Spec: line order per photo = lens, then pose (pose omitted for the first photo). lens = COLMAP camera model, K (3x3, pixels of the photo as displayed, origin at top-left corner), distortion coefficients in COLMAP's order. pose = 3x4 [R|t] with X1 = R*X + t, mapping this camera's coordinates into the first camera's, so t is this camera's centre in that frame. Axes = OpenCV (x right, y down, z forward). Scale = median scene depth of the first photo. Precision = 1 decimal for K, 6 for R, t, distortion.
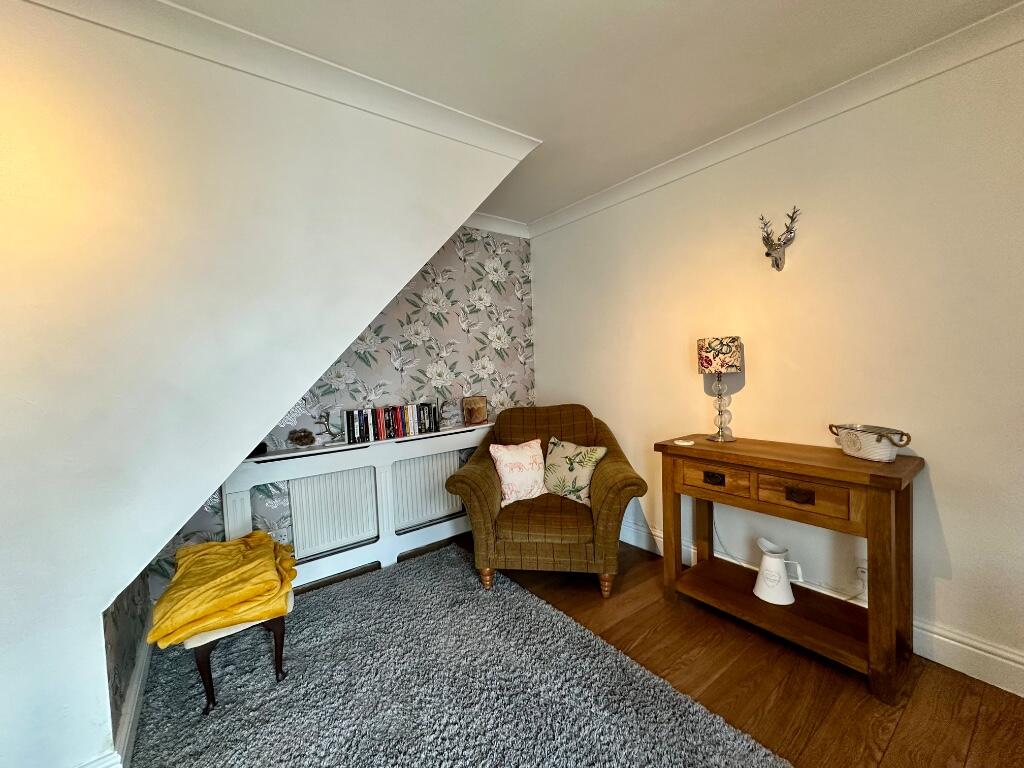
lens RADIAL K [[412.6, 0, 511.9], [0, 412.6, 380.5], [0, 0, 1]] dist [-0.002723, -0.000198]
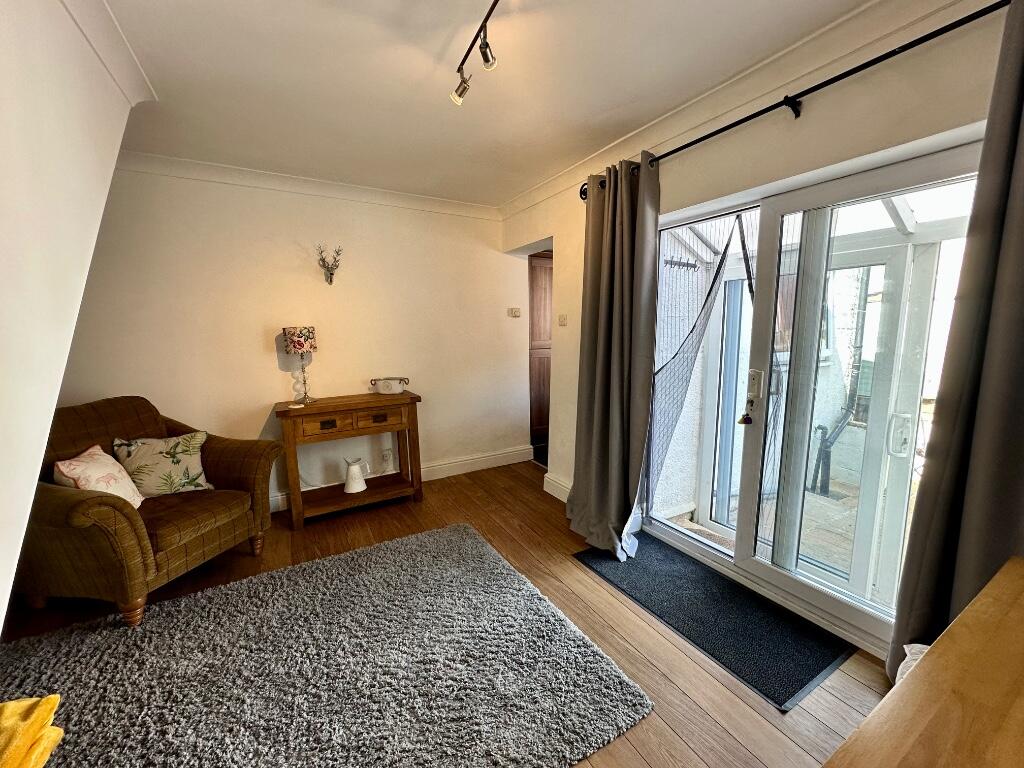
lens RADIAL K [[412.6, 0, 513.8], [0, 412.6, 386.5], [0, 0, 1]] dist [-0.002723, -0.000198]
pose [[0.117671, -0.099428, 0.988062, -0.797938], [0.058252, 0.993953, 0.093083, 0.006256], [-0.991343, 0.046603, 0.122752, 0.156027]]
